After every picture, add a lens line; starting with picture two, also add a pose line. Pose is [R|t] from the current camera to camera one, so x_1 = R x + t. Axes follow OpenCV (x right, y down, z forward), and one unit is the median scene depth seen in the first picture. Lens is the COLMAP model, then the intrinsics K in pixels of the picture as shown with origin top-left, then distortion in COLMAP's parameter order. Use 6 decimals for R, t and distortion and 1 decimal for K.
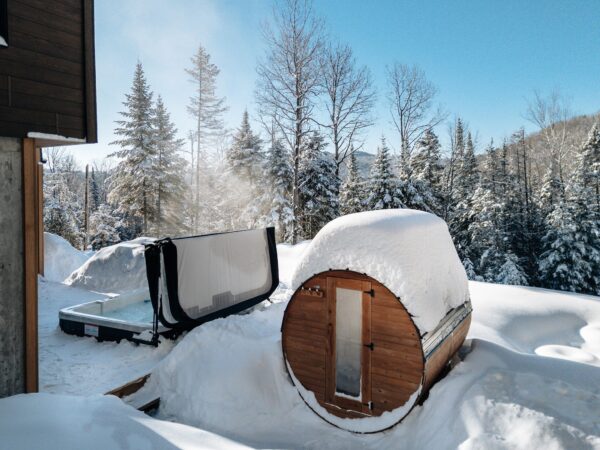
lens RADIAL K [[354.7, 0, 300.0], [0, 354.7, 225.0], [0, 0, 1]] dist [0.048522, -0.021492]
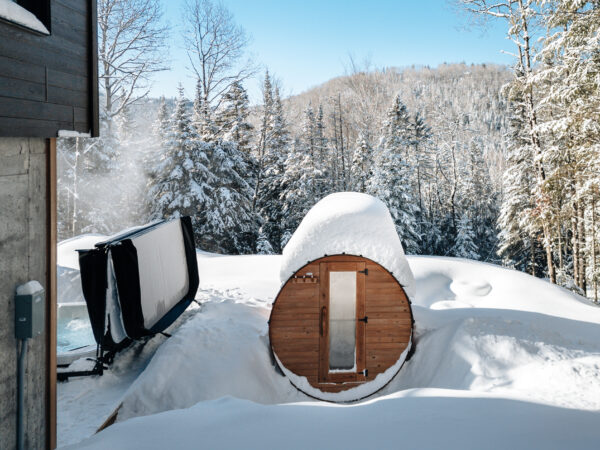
lens RADIAL K [[454.7, 0, 298.6], [0, 454.7, 193.1], [0, 0, 1]] dist [0.058315, -0.053654]
pose [[0.885162, -0.042681, 0.463322, -0.569402], [0.047474, 0.998872, 0.001320, -0.062915], [-0.462855, 0.020827, 0.886189, -0.167521]]
